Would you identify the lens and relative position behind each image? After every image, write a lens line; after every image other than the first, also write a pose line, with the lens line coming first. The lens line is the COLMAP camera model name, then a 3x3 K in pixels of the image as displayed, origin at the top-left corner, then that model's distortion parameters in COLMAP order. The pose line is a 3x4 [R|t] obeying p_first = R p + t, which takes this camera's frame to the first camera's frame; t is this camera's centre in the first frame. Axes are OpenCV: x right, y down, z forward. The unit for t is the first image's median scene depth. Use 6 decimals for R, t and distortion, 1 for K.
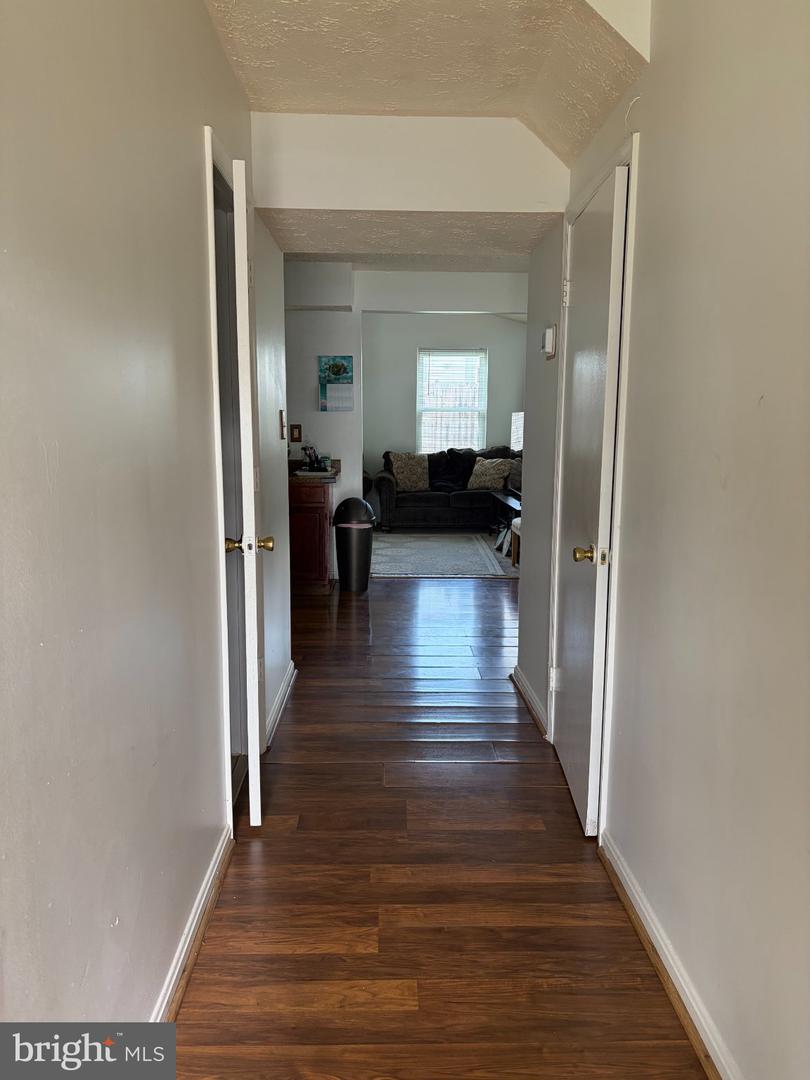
lens RADIAL K [[814.2, 0, 402.2], [0, 814.2, 547.9], [0, 0, 1]] dist [0.041260, -0.053615]
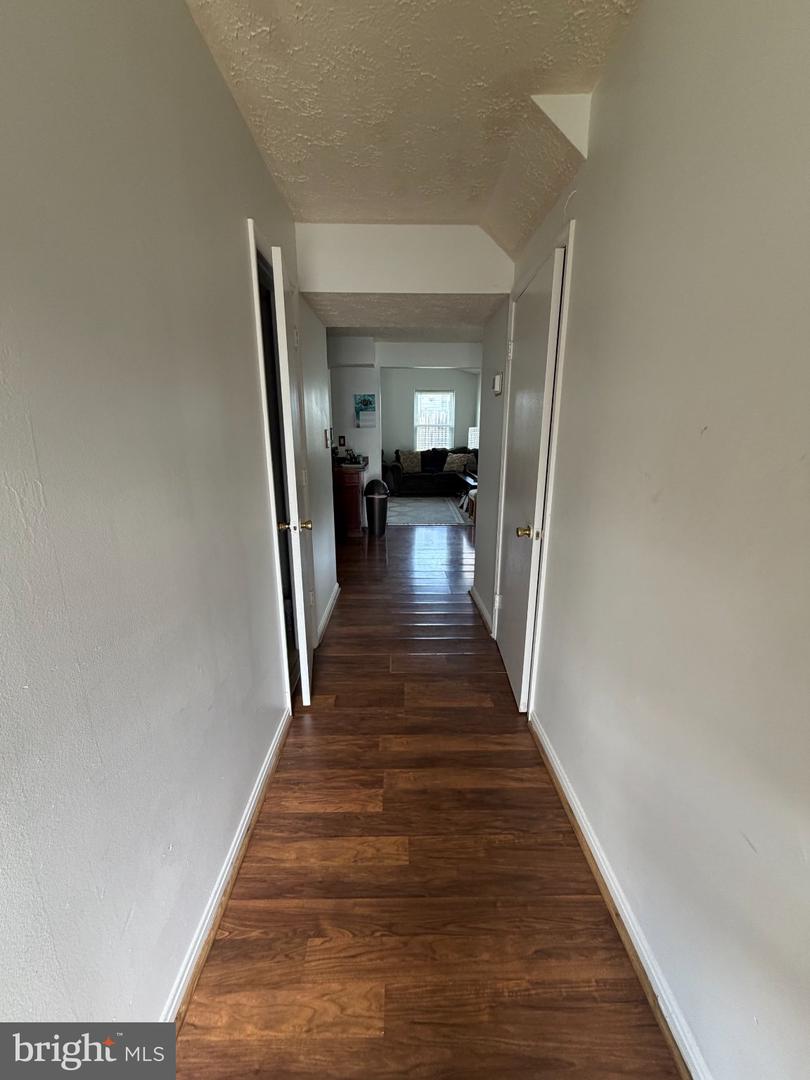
lens RADIAL K [[433.5, 0, 404.6], [0, 433.5, 539.9], [0, 0, 1]] dist [-0.004276, 0.000611]
pose [[0.999964, -0.004032, -0.007515, 0.014663], [0.004712, 0.995668, 0.092858, -0.049318], [0.007109, -0.092890, 0.995651, 0.215255]]
